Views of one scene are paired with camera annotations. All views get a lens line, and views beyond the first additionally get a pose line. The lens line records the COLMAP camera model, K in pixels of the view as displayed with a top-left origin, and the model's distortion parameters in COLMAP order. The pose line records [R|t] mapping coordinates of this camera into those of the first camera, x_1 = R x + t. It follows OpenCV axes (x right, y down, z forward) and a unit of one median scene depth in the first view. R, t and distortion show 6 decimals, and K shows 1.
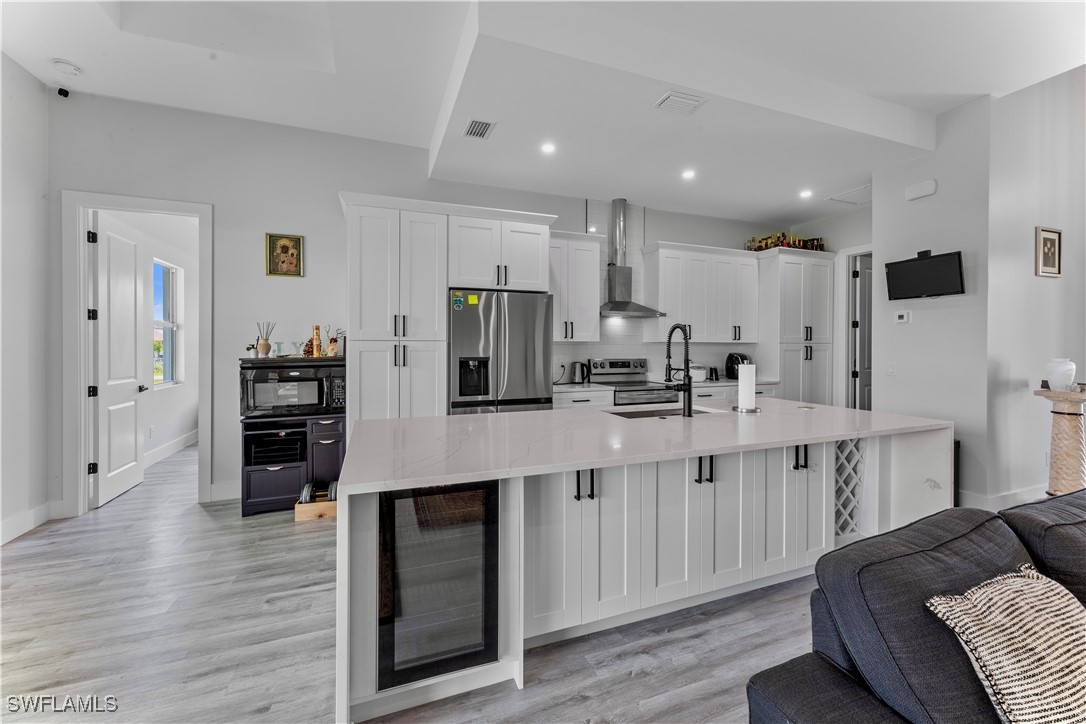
lens RADIAL K [[437.7, 0, 545.2], [0, 437.7, 346.7], [0, 0, 1]] dist [0.000034, -0.000010]
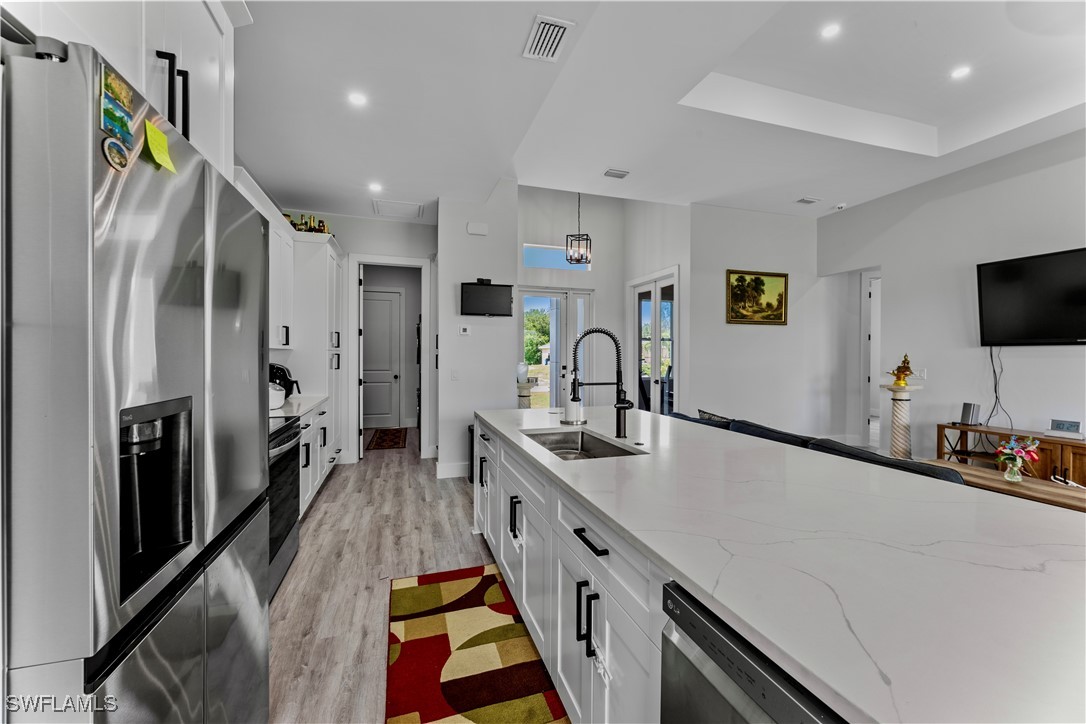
lens RADIAL K [[428.7, 0, 543.0], [0, 428.7, 362.0], [0, 0, 1]] dist [-0.000447, -0.000025]
pose [[0.059429, -0.017793, 0.998074, -0.365993], [-0.003643, 0.999831, 0.018041, -0.003271], [-0.998226, -0.004709, 0.059354, 0.775674]]
